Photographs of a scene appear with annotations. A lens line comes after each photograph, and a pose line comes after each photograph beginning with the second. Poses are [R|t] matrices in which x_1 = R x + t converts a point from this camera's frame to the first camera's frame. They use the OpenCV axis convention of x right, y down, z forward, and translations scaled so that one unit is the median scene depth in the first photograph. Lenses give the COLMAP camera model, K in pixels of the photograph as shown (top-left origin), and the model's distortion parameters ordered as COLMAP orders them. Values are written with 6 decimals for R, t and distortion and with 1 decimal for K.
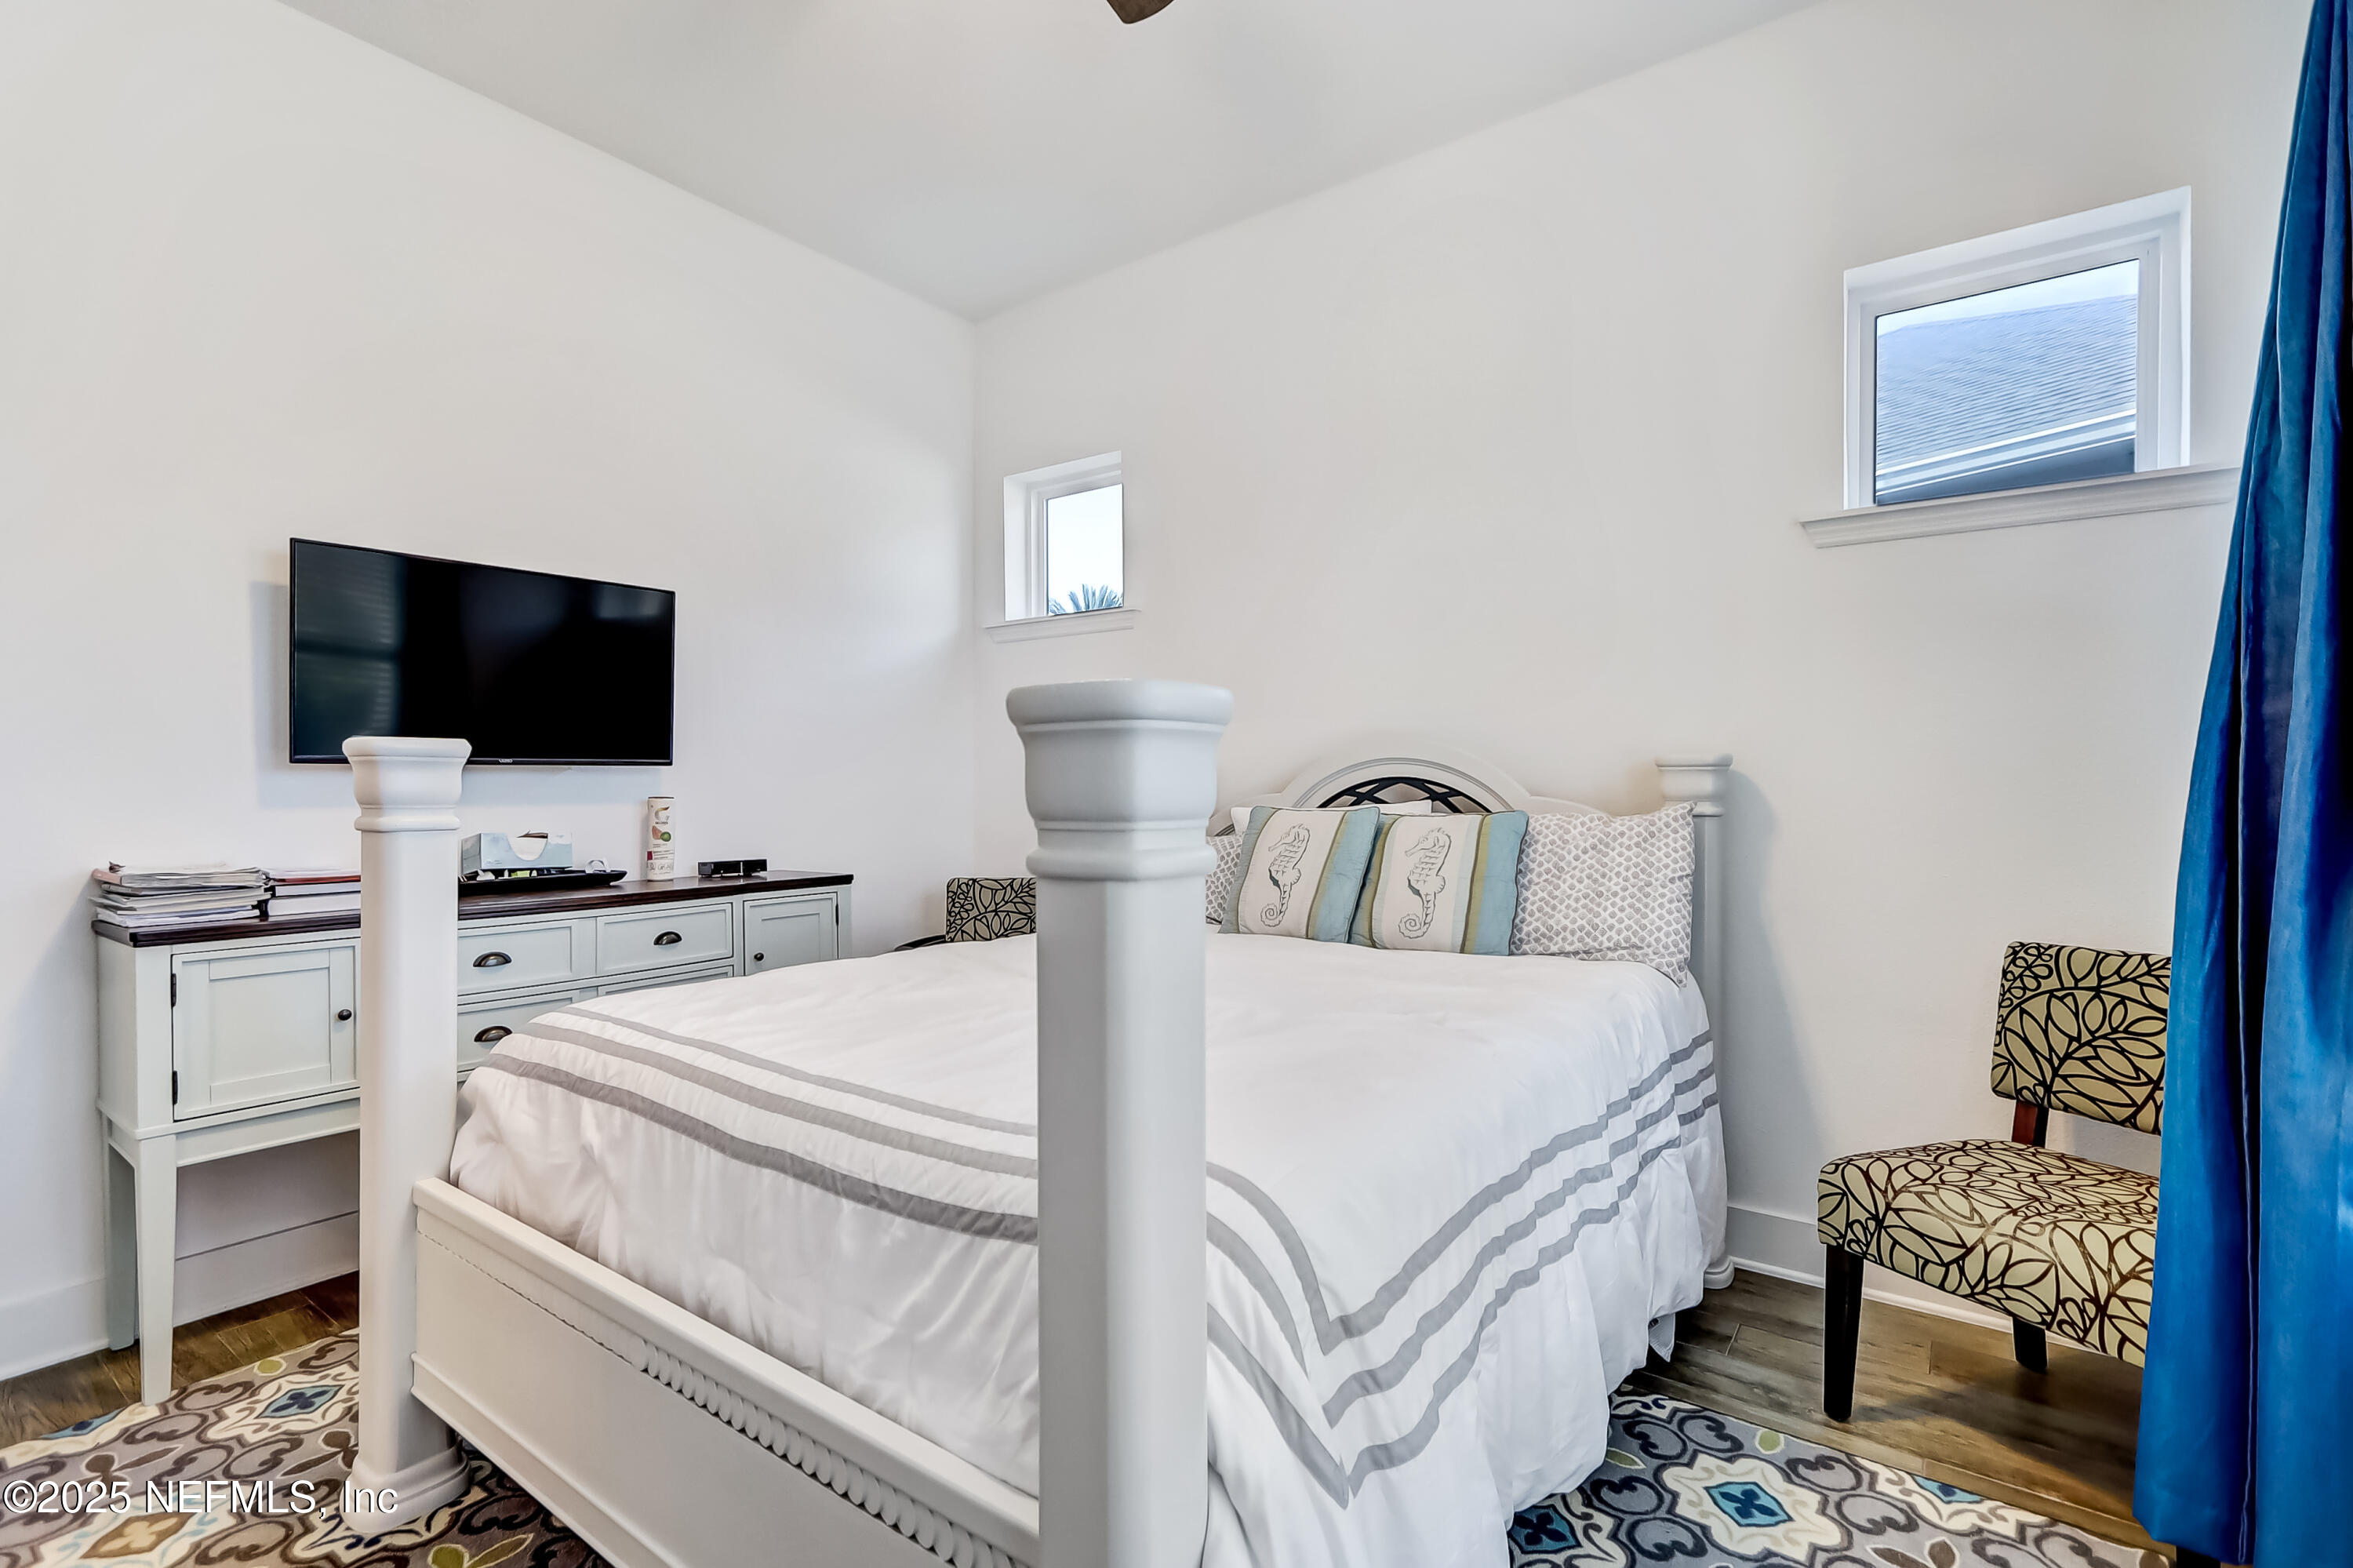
lens RADIAL K [[1090.9, 0, 1173.1], [0, 1090.9, 795.1], [0, 0, 1]] dist [0.001331, 0.002186]
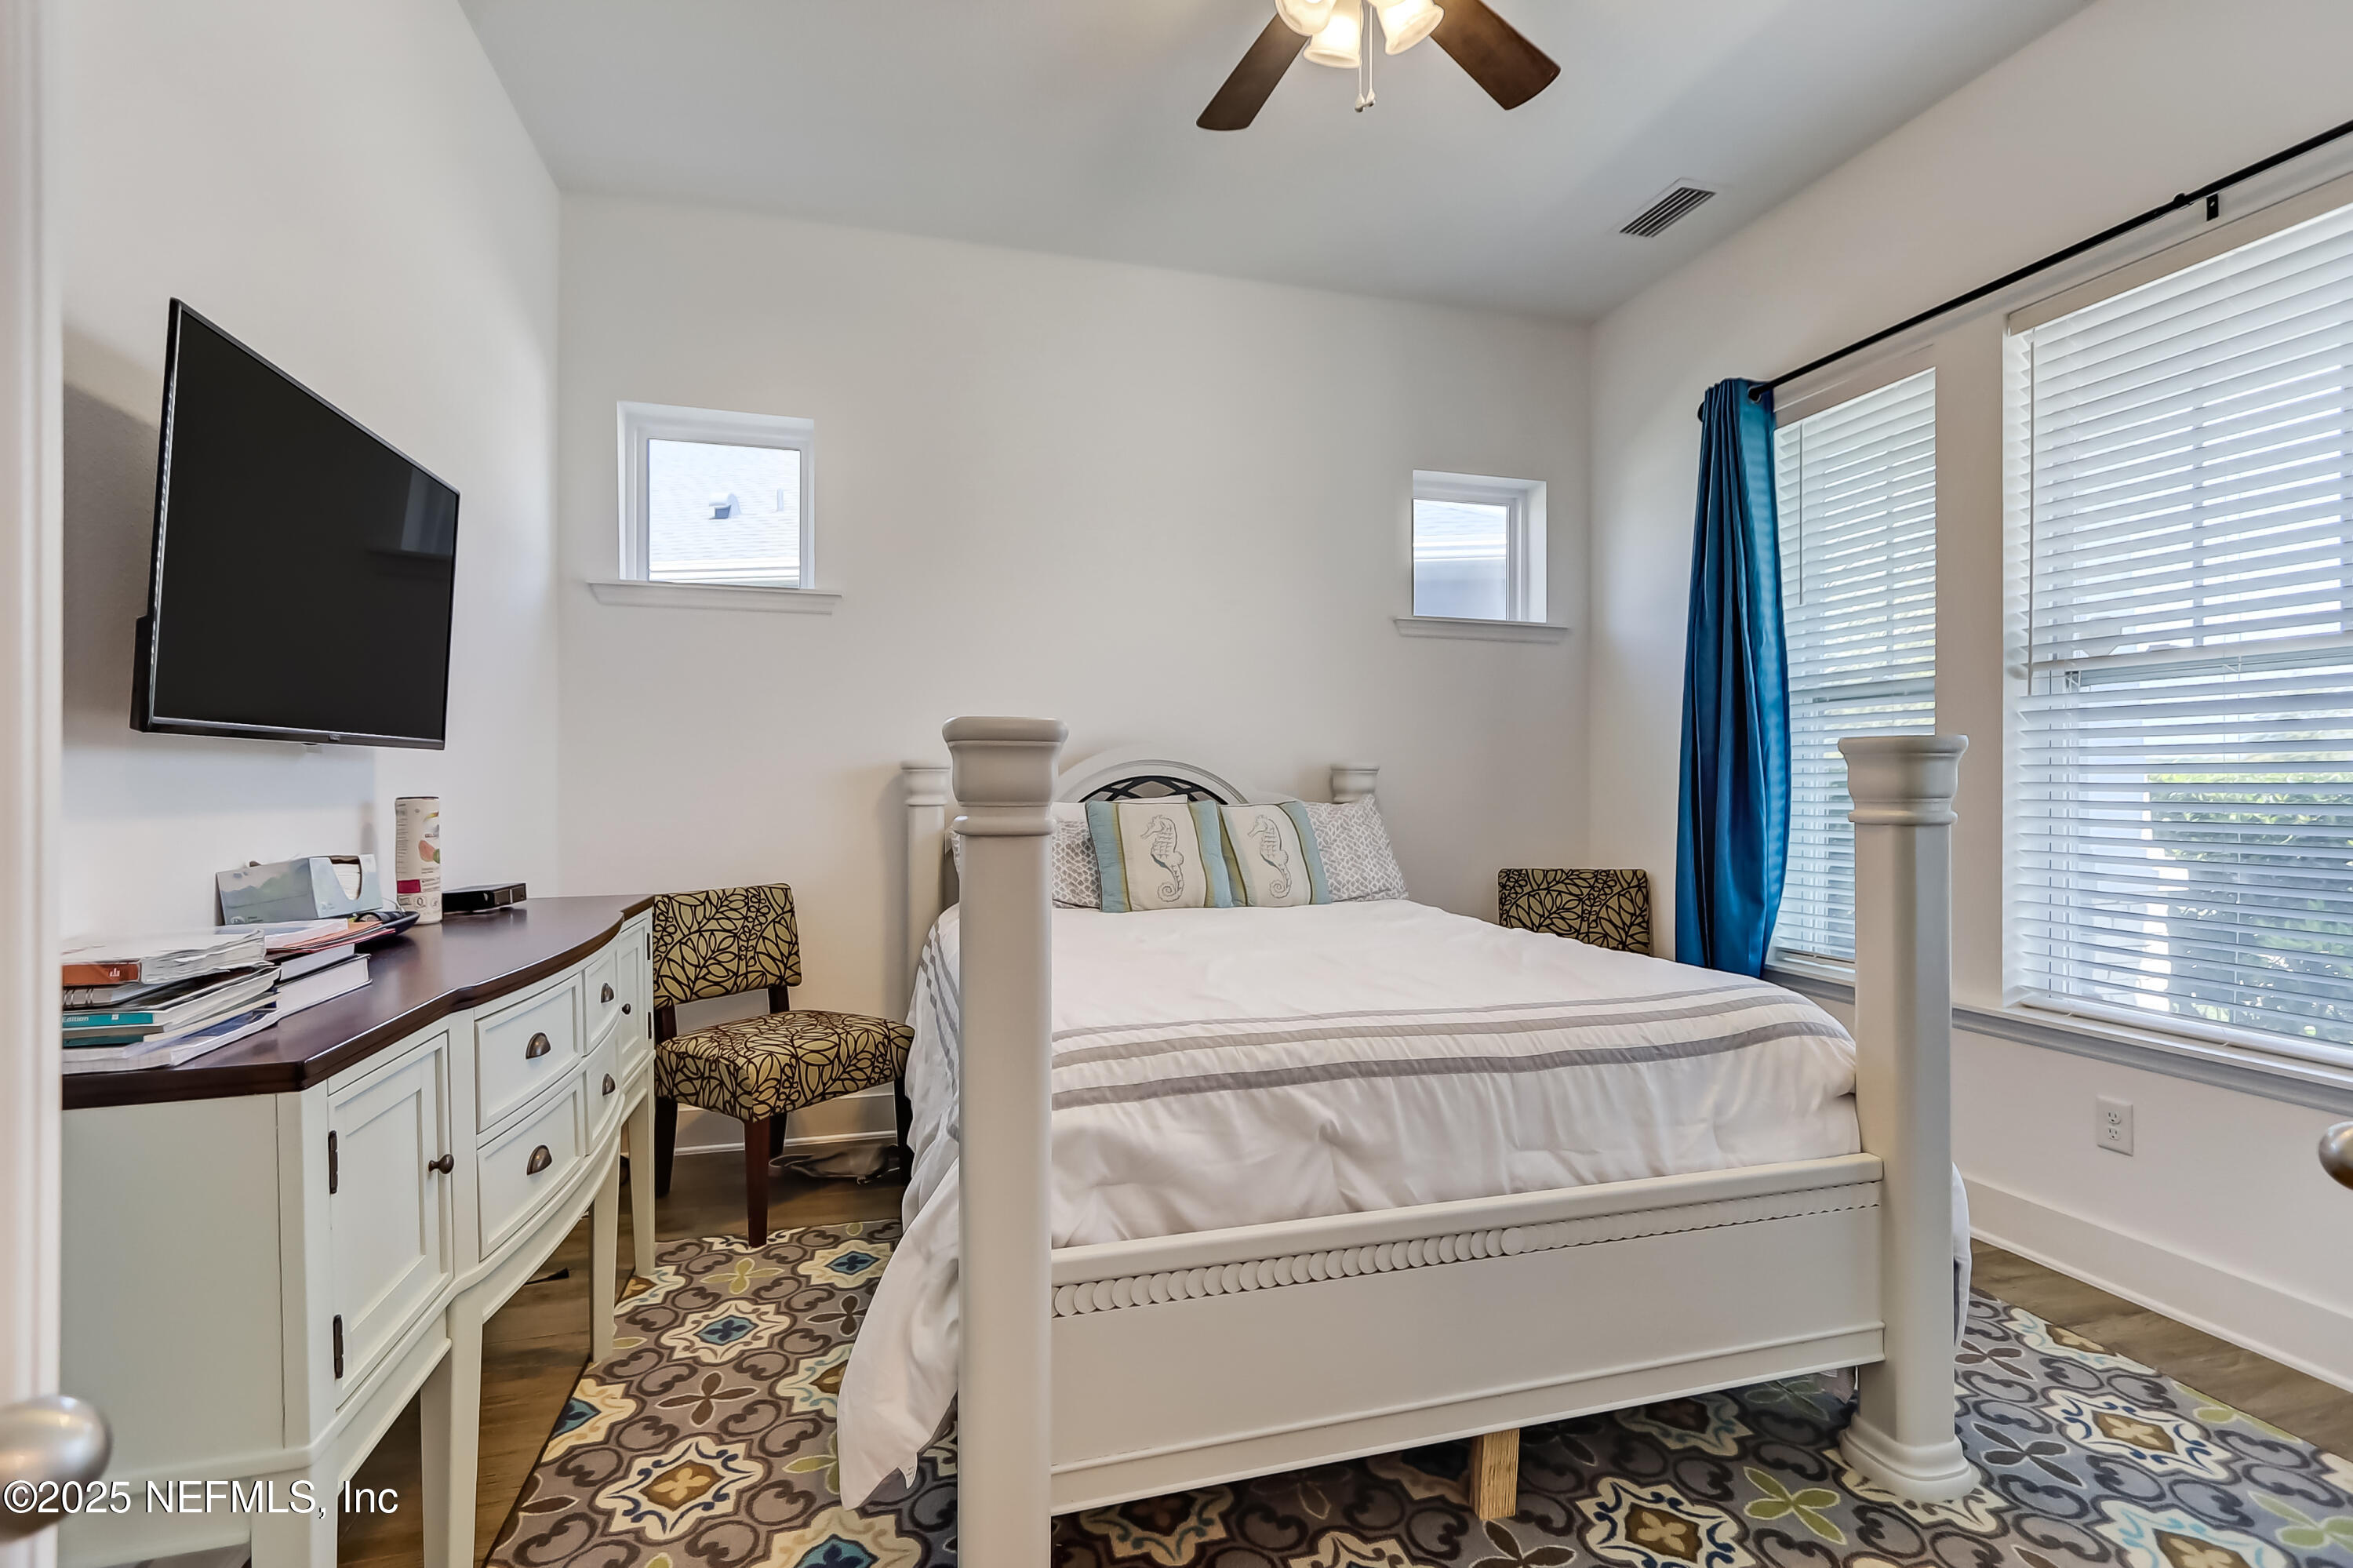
lens RADIAL K [[1090.9, 0, 1181.3], [0, 1090.9, 784.3], [0, 0, 1]] dist [0.001331, 0.002186]
pose [[0.600454, 0.001831, 0.799657, -0.761404], [0.004949, 0.999970, -0.006006, 0.000502], [-0.799644, 0.007563, 0.600426, 0.250449]]
